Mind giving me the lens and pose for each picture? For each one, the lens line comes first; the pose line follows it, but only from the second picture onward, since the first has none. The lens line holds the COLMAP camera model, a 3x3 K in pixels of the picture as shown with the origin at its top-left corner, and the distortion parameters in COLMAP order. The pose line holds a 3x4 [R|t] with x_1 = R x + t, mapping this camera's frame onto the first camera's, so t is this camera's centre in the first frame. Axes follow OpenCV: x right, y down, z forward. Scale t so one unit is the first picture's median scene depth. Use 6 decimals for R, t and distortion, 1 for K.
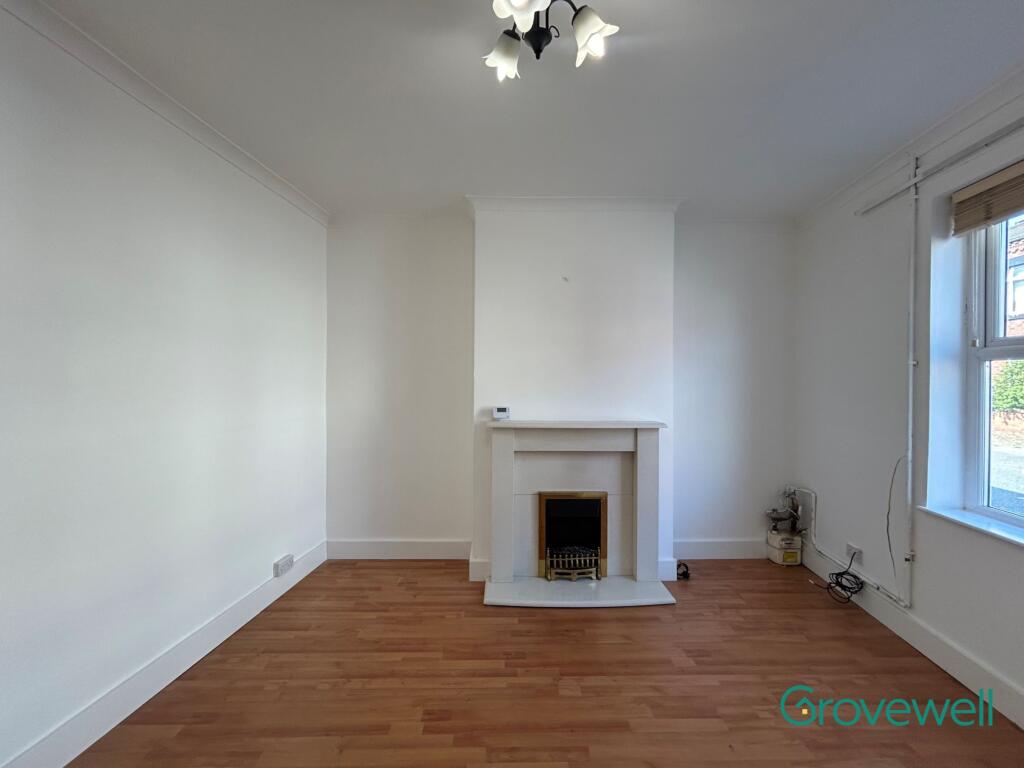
lens RADIAL K [[414.2, 0, 512.0], [0, 414.2, 384.0], [0, 0, 1]] dist [-0.005087, 0.000295]
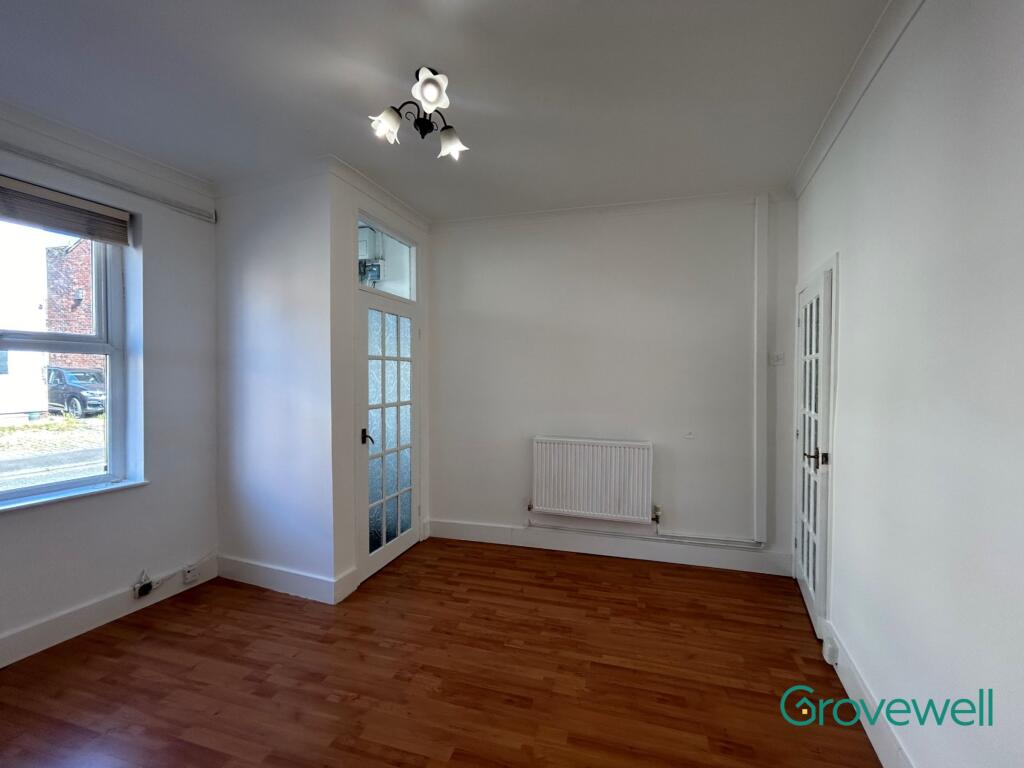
lens RADIAL K [[414.2, 0, 512.0], [0, 414.2, 384.0], [0, 0, 1]] dist [-0.005087, 0.000295]
pose [[-0.958978, -0.014224, 0.283124, -0.284366], [-0.005770, 0.999513, 0.030671, -0.006464], [-0.283422, 0.027779, -0.958593, 1.019659]]
